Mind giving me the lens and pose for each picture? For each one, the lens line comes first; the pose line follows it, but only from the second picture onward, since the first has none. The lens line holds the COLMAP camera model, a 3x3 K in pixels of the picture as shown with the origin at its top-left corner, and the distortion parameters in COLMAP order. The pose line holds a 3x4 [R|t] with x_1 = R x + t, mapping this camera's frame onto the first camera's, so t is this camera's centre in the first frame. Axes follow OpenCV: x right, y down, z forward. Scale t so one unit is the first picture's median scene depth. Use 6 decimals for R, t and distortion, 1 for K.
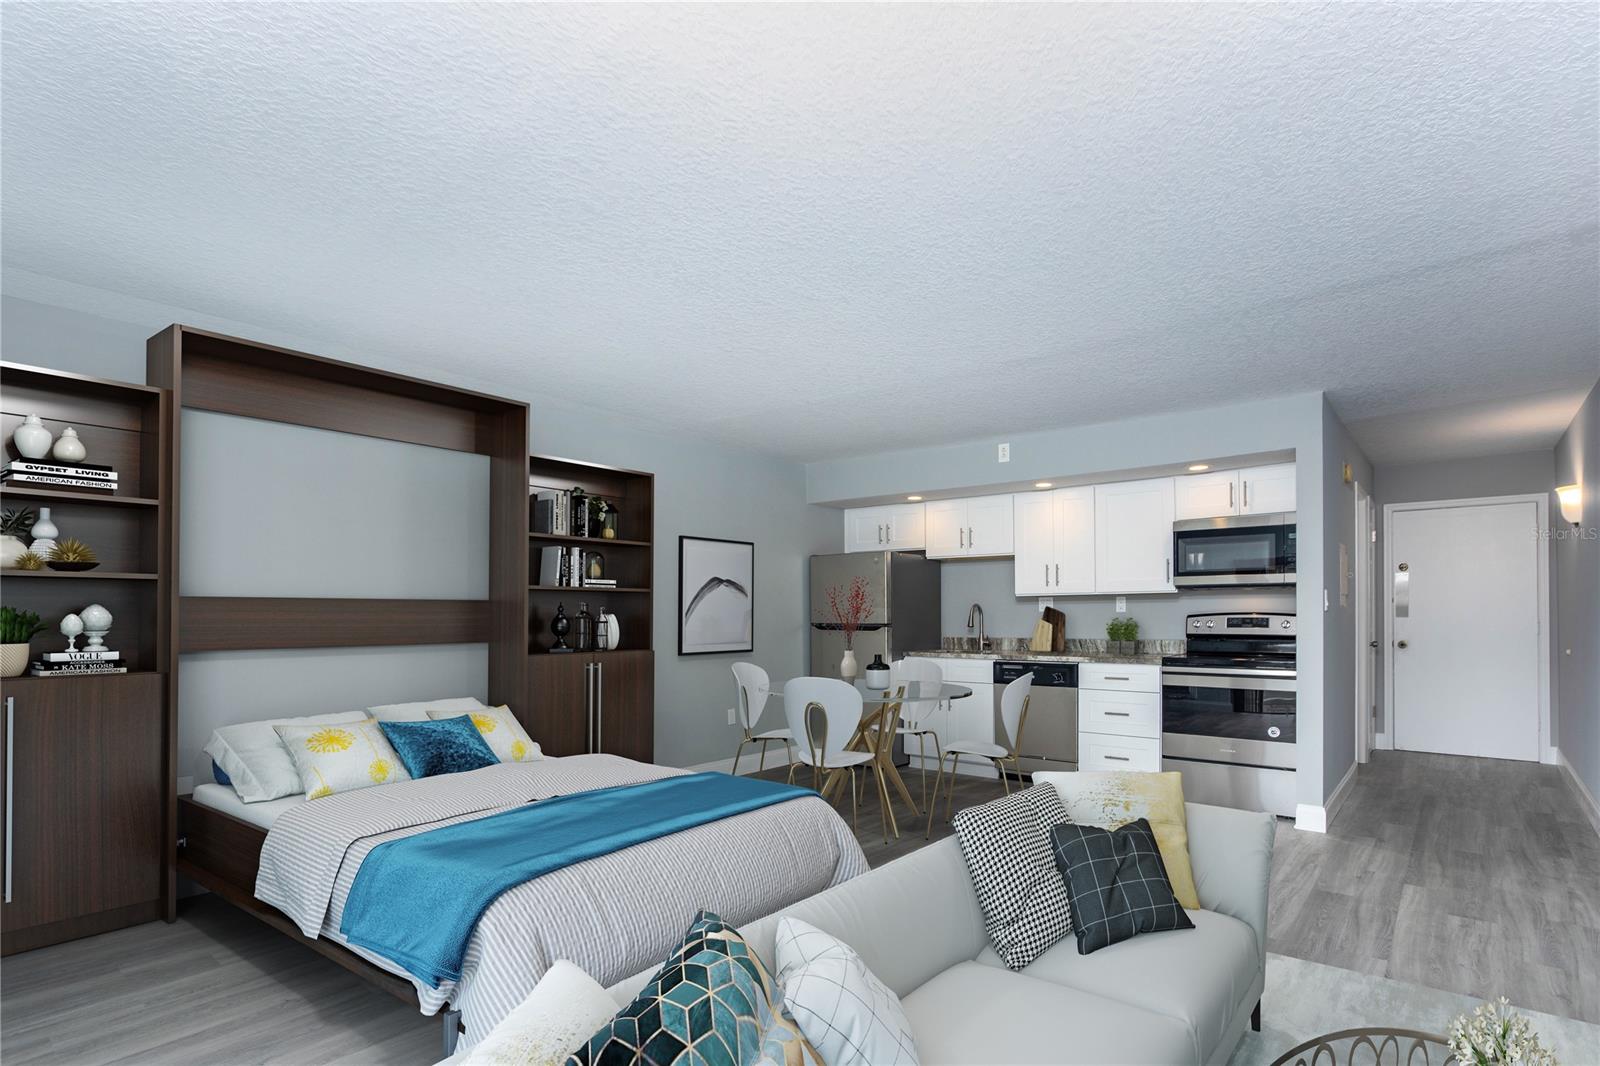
lens RADIAL K [[784.3, 0, 887.4], [0, 784.3, 613.2], [0, 0, 1]] dist [-0.011712, 0.003614]
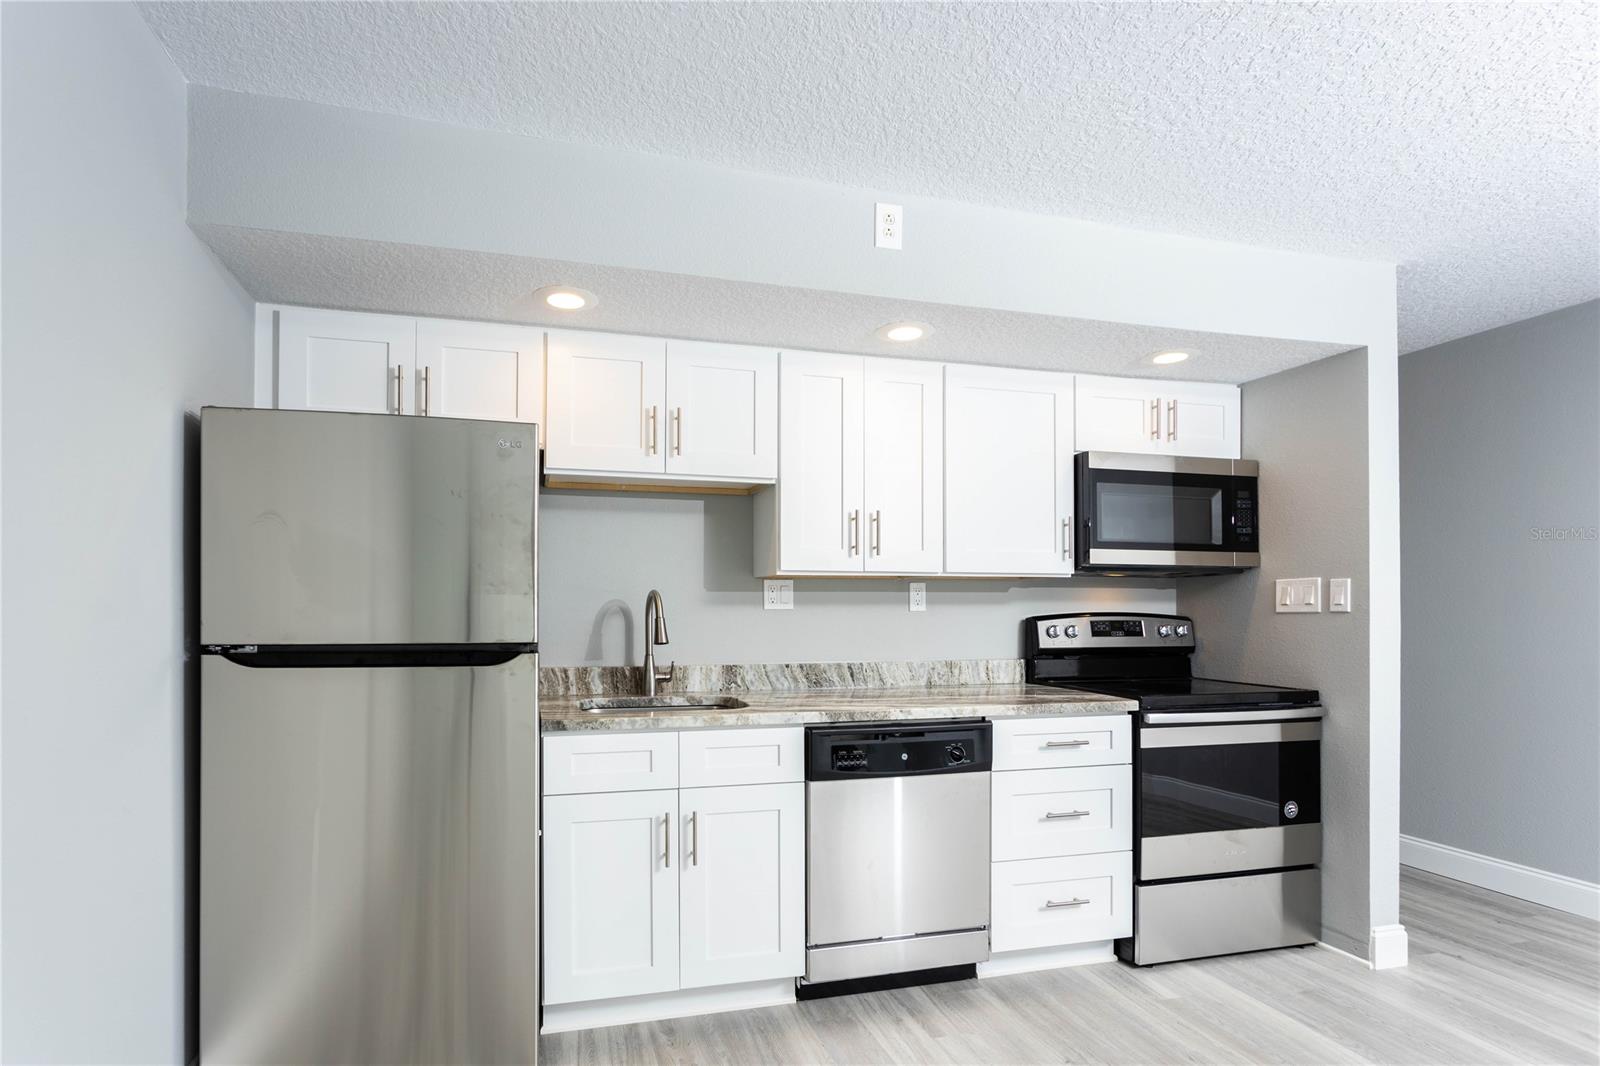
lens RADIAL K [[784.3, 0, 739.1], [0, 784.3, 602.8], [0, 0, 1]] dist [-0.011712, 0.003614]
pose [[0.661309, 0.012748, 0.750005, -0.215199], [-0.004488, 0.999905, -0.013038, 0.000654], [-0.750100, 0.005256, 0.661303, 0.799943]]
